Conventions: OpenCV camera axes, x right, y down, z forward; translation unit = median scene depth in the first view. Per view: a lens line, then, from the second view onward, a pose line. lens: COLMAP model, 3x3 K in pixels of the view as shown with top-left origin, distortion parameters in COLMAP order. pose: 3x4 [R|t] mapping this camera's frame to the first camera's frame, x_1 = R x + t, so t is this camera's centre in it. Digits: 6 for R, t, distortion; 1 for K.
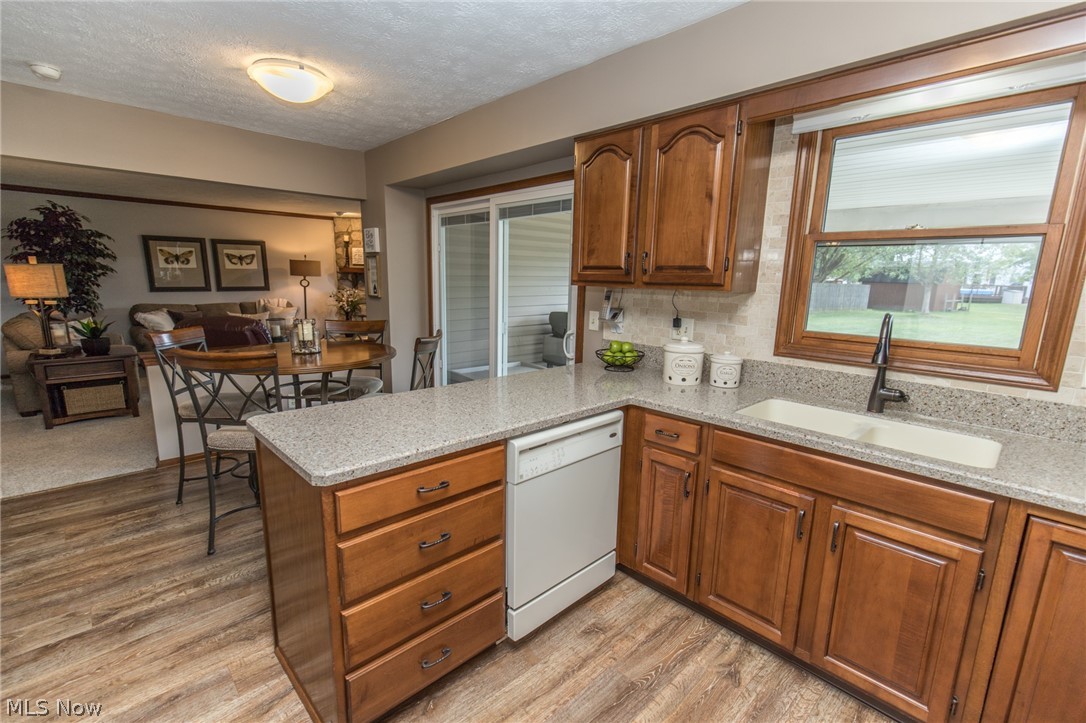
lens RADIAL K [[483.6, 0, 544.0], [0, 483.6, 364.1], [0, 0, 1]] dist [0.003508, -0.000548]
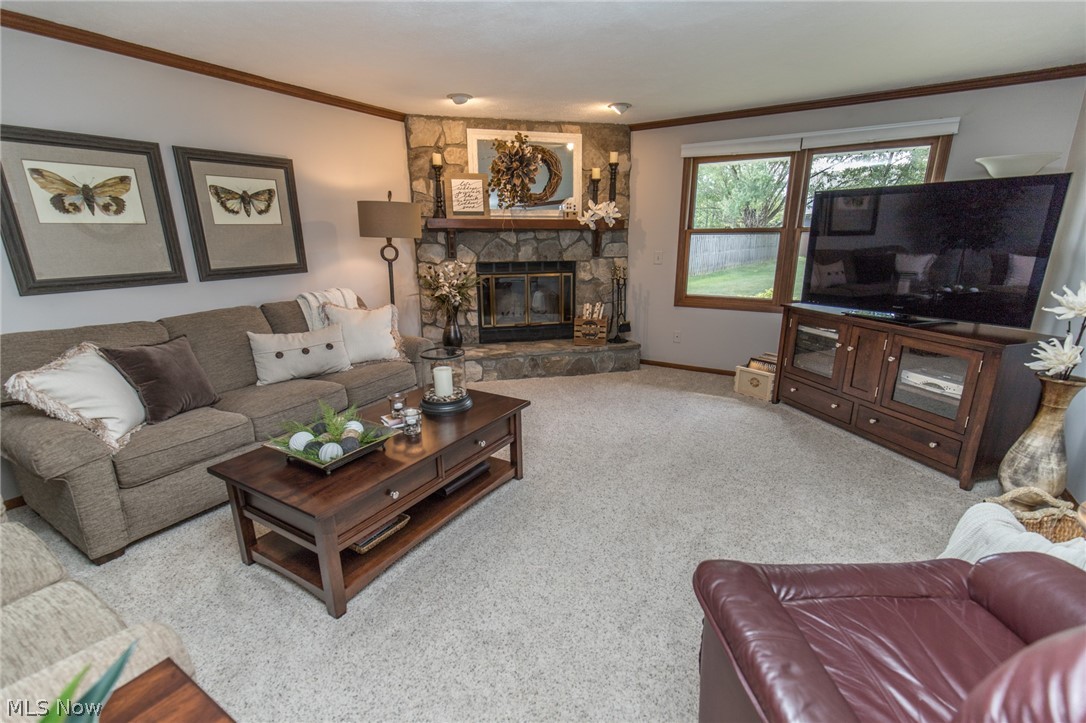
lens RADIAL K [[483.6, 0, 542.3], [0, 483.6, 361.7], [0, 0, 1]] dist [0.003508, -0.000548]
pose [[0.965761, -0.089346, 0.243564, -0.497694], [0.068285, 0.993265, 0.093600, -0.100248], [-0.250286, -0.073763, 0.965358, 0.522734]]
